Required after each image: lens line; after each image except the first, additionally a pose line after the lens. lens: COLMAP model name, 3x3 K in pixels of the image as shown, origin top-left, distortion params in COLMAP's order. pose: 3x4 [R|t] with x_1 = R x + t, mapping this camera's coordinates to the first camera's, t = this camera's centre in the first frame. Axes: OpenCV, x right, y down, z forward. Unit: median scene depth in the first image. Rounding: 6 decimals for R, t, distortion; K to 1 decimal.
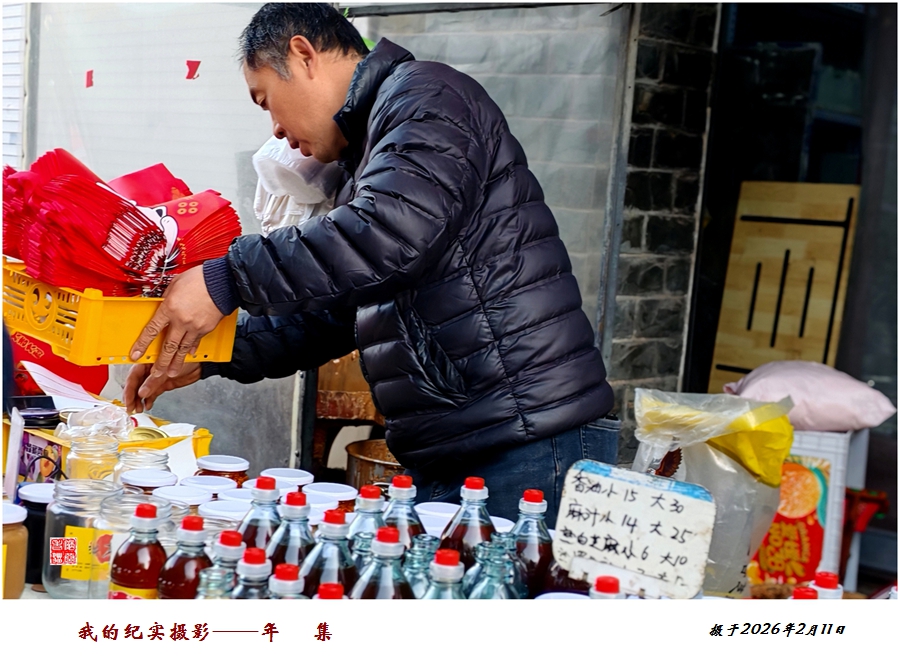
lens RADIAL K [[1405.2, 0, 491.2], [0, 1405.2, 330.0], [0, 0, 1]] dist [0.013266, 0.133187]
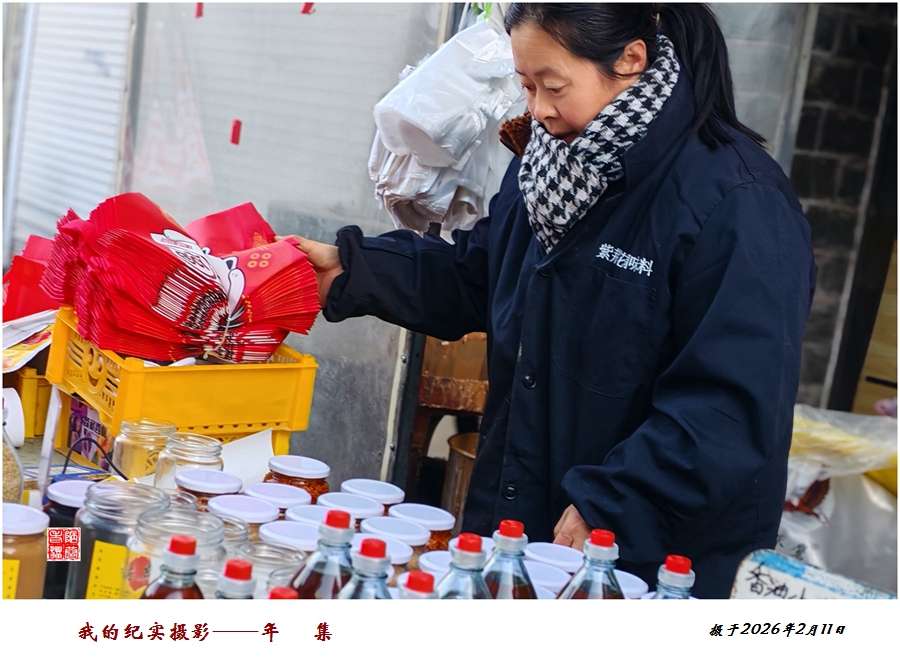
lens RADIAL K [[1405.2, 0, 491.2], [0, 1405.2, 330.0], [0, 0, 1]] dist [0.013266, 0.133187]
pose [[0.993485, 0.081408, -0.079746, -0.011630], [-0.079600, 0.996498, 0.025590, -0.012280], [0.081550, -0.019075, 0.996487, 0.122712]]
